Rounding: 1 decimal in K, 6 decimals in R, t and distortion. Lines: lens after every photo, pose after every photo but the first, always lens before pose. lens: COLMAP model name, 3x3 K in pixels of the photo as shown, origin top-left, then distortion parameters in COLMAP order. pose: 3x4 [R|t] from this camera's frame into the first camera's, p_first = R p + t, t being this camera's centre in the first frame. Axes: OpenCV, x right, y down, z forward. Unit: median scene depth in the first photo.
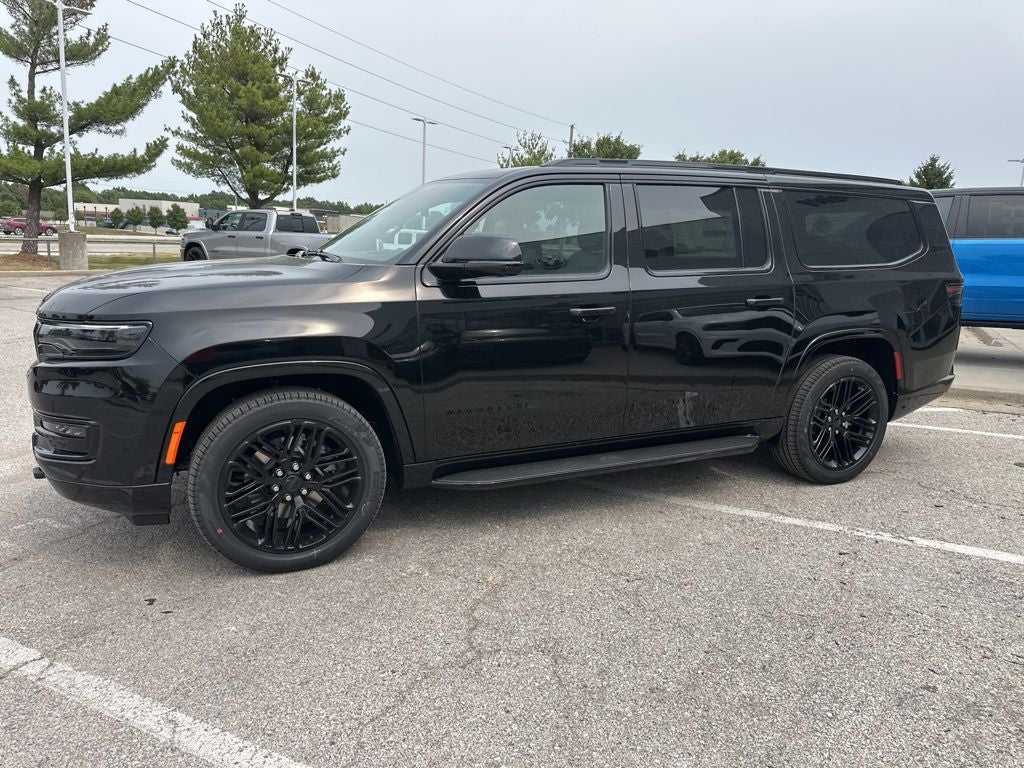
lens RADIAL K [[717.2, 0, 512.6], [0, 717.2, 384.2], [0, 0, 1]] dist [0.036932, -0.041028]
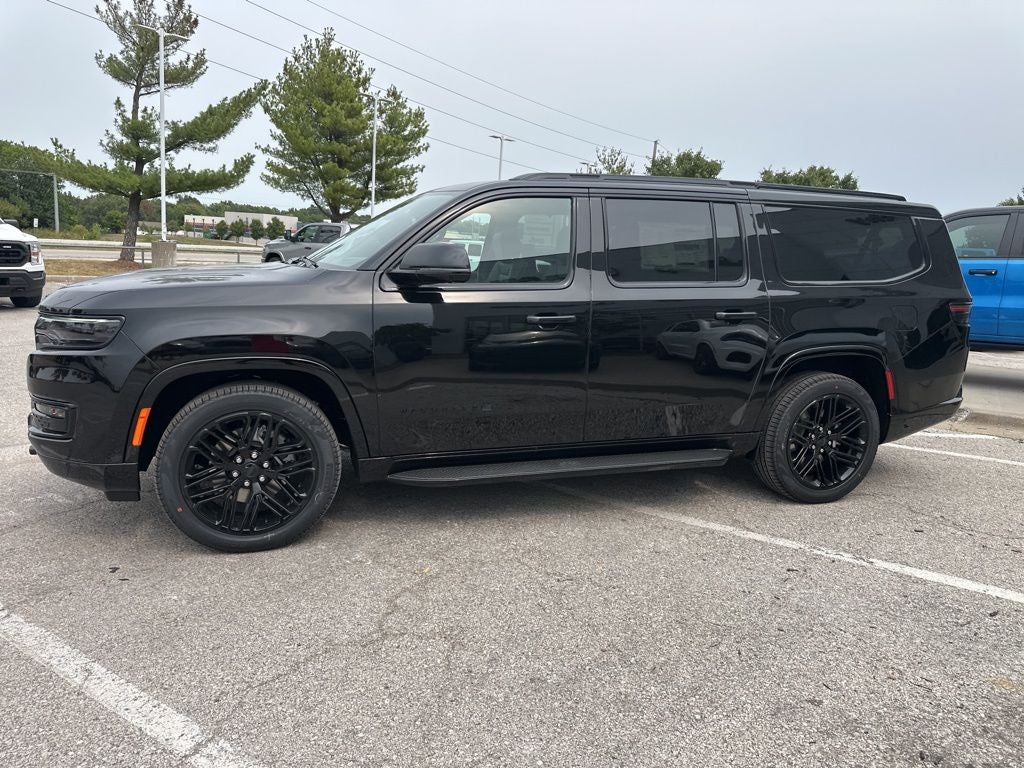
lens RADIAL K [[716.0, 0, 512.5], [0, 716.0, 381.3], [0, 0, 1]] dist [0.075453, -0.104576]
pose [[0.992934, 0.034143, -0.113649, 0.079183], [-0.036935, 0.999063, -0.022552, 0.005607], [0.112772, 0.026591, 0.993265, -0.014356]]
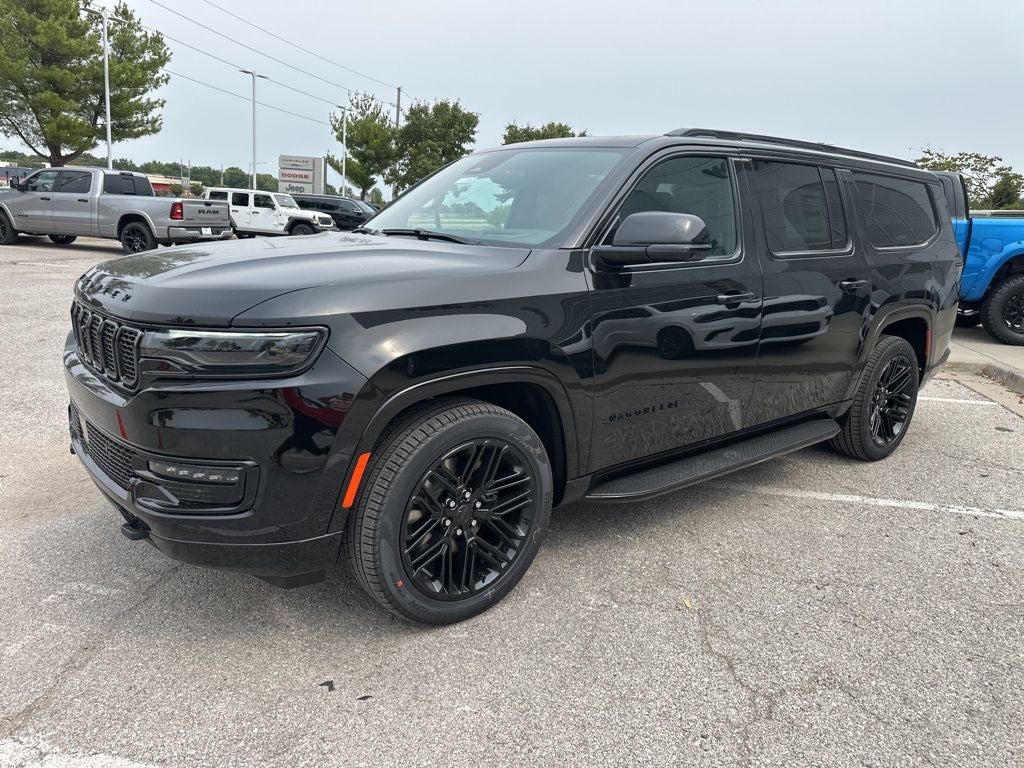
lens RADIAL K [[718.9, 0, 513.1], [0, 718.9, 379.3], [0, 0, 1]] dist [0.029644, -0.034680]
pose [[0.968271, -0.040827, 0.246545, -0.175457], [0.031967, 0.998695, 0.039834, -0.019404], [-0.247849, -0.030689, 0.968312, 0.074019]]
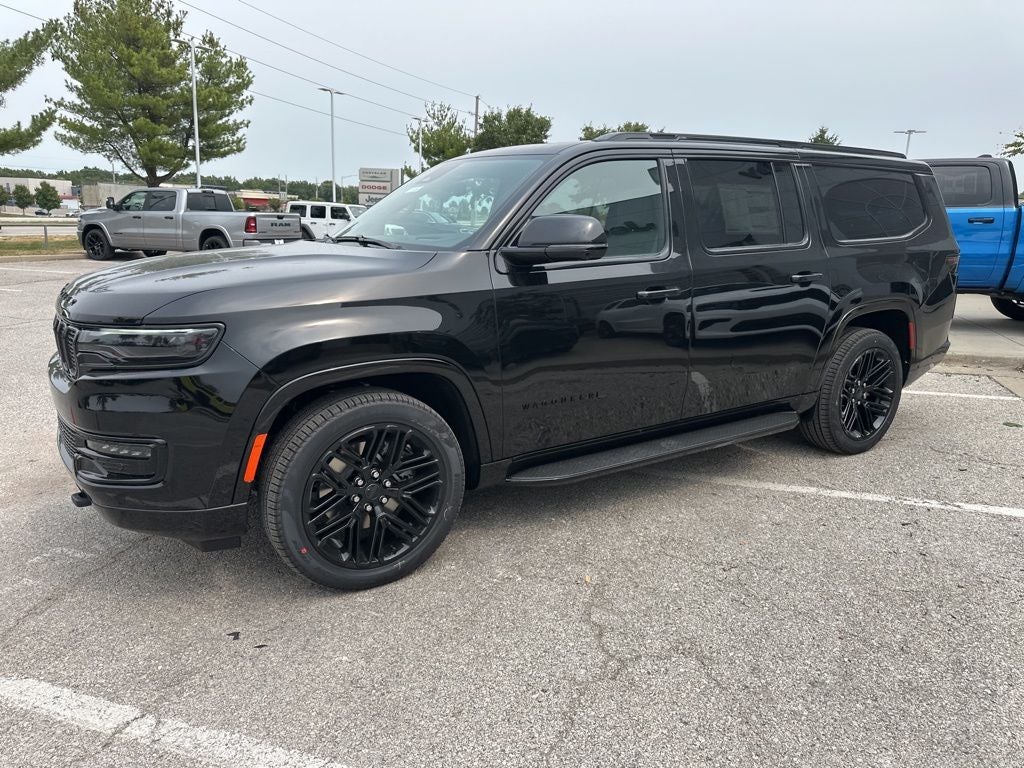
lens RADIAL K [[717.2, 0, 512.6], [0, 717.2, 384.2], [0, 0, 1]] dist [0.036932, -0.041028]
pose [[0.990804, -0.046634, 0.127011, -0.093202], [0.042221, 0.998415, 0.037216, -0.010718], [-0.128545, -0.031512, 0.991203, 0.027456]]
